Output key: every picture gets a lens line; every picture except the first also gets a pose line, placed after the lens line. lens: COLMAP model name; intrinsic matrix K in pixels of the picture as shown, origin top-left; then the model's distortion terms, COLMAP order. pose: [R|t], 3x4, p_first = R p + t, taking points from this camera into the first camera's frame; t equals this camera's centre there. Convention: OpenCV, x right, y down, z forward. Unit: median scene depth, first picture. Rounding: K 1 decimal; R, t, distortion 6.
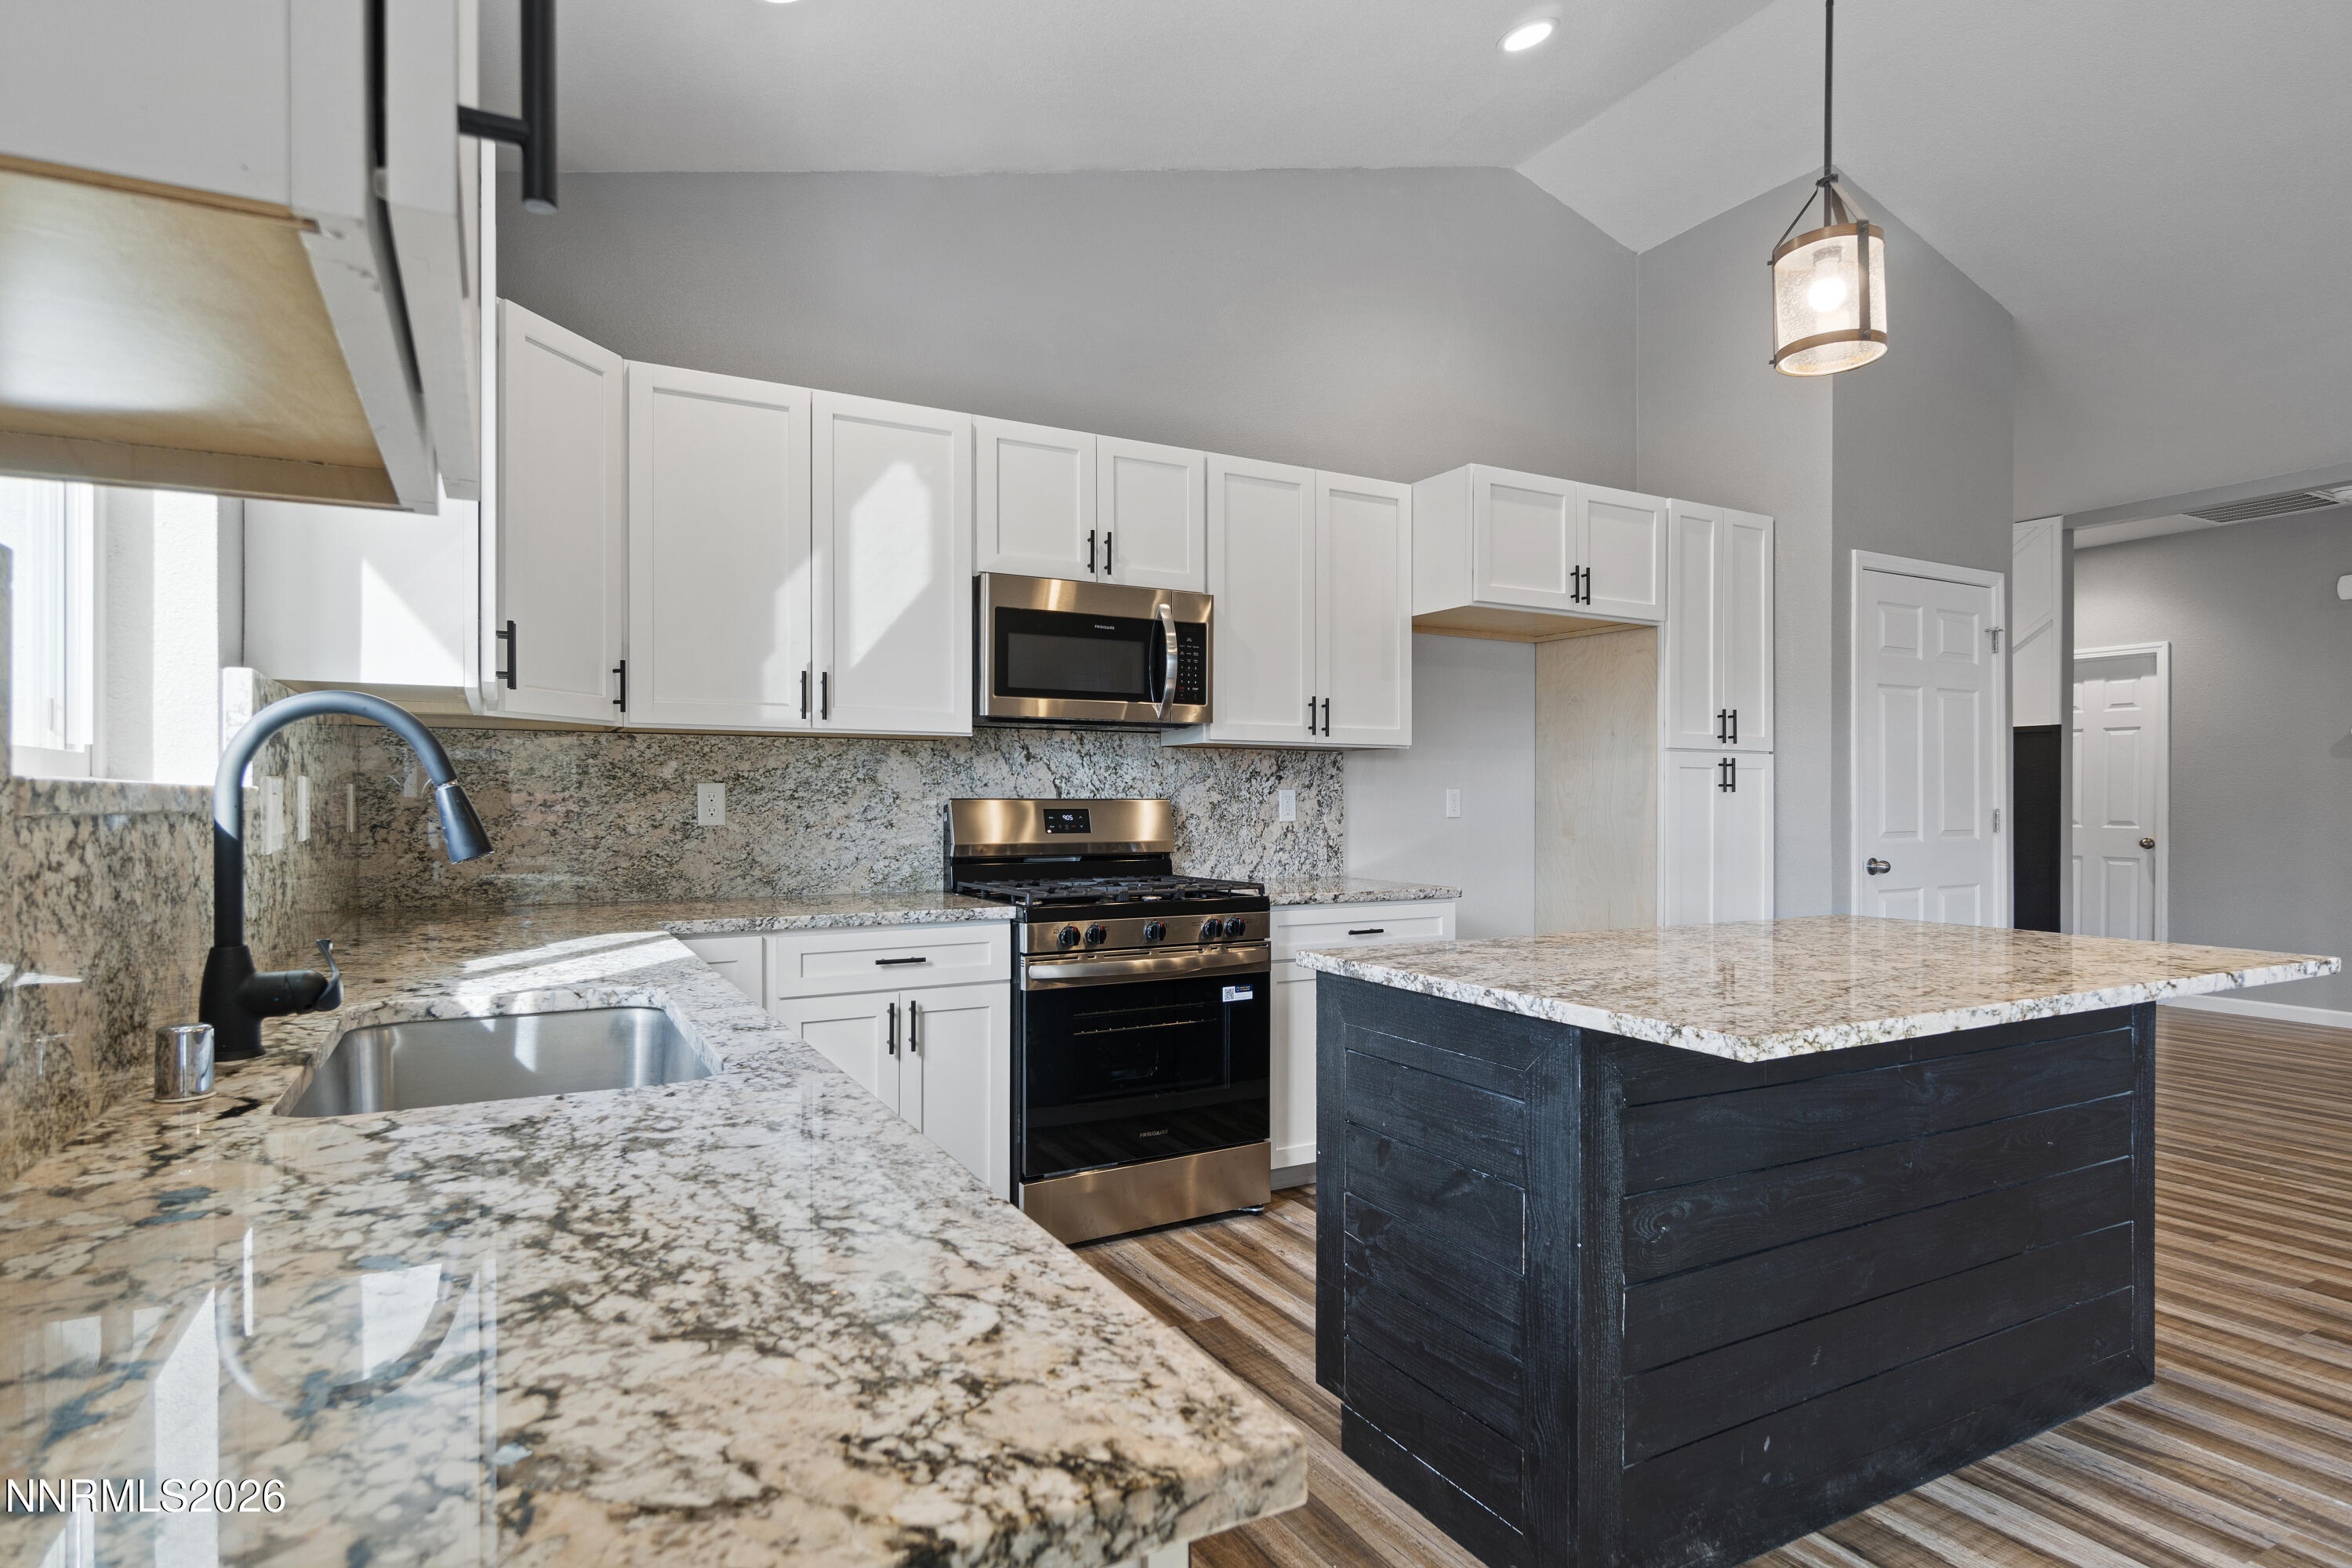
lens RADIAL K [[1202.2, 0, 1168.6], [0, 1202.2, 795.8], [0, 0, 1]] dist [0.000826, -0.000200]
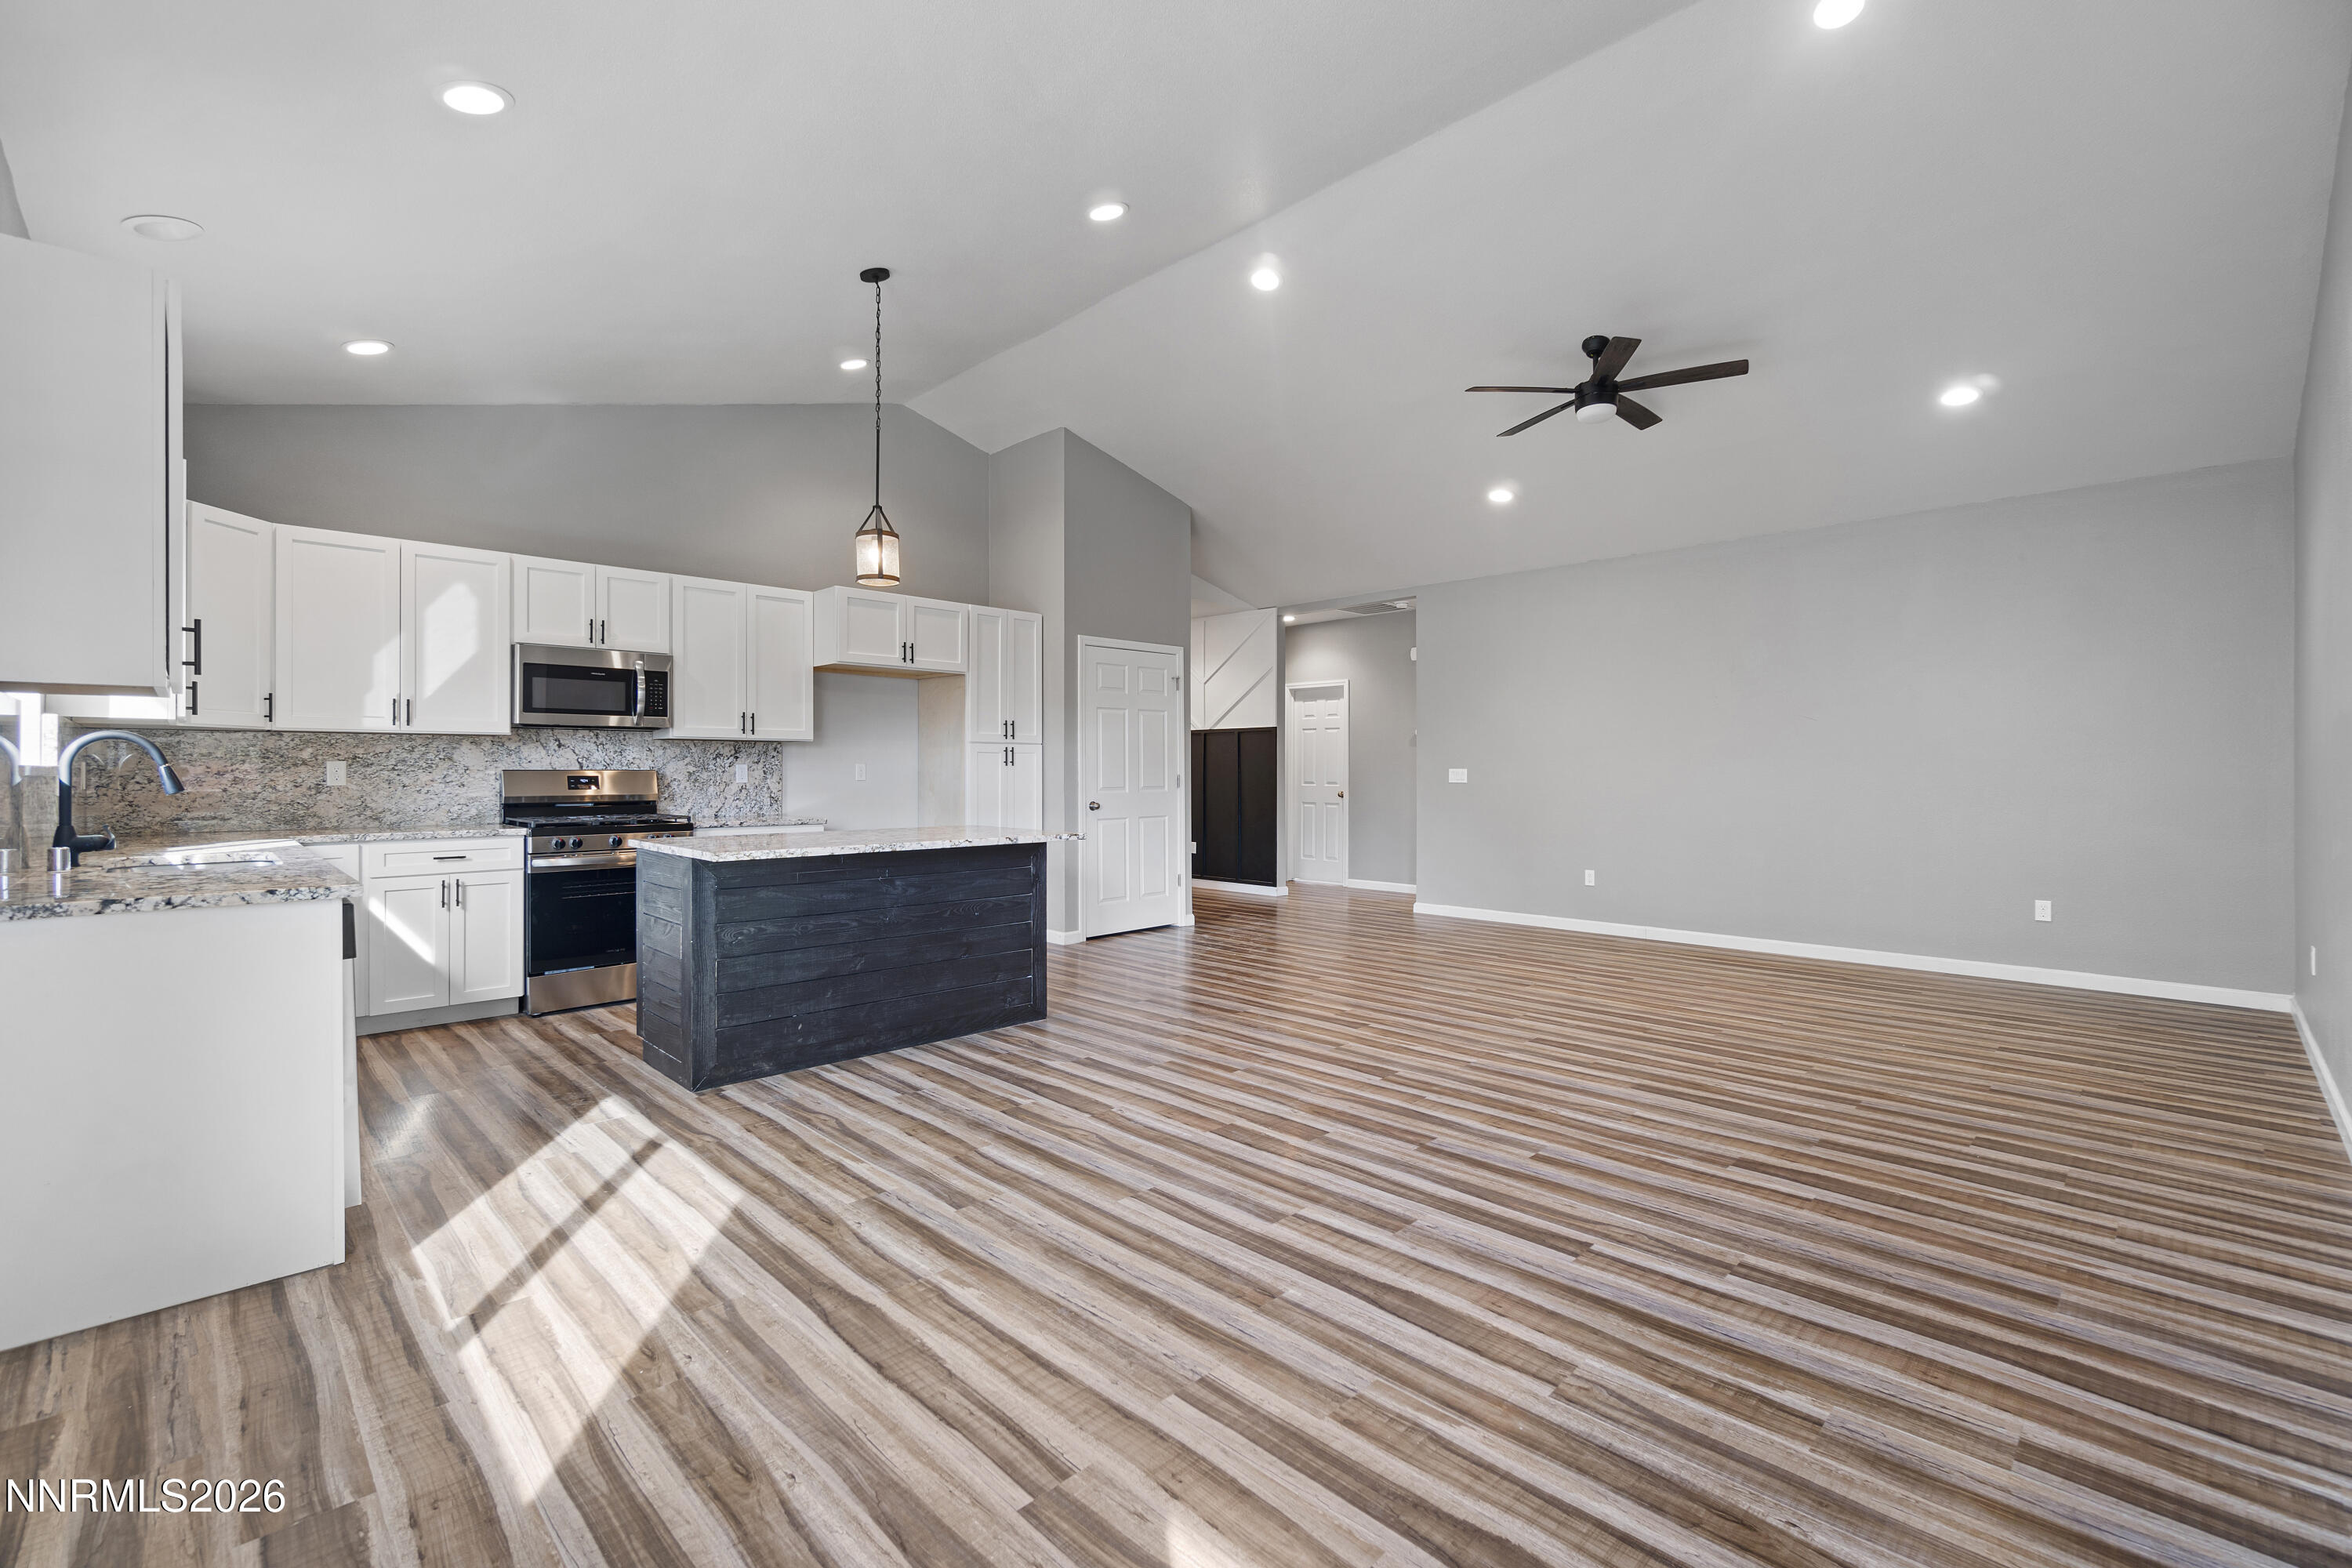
lens RADIAL K [[1010.7, 0, 1180.8], [0, 1010.7, 764.1], [0, 0, 1]] dist [-0.009141, 0.000395]
pose [[0.962668, 0.000714, 0.270682, 0.386500], [-0.000118, 0.999998, -0.002216, -0.003073], [-0.270683, 0.002102, 0.962666, -0.697089]]
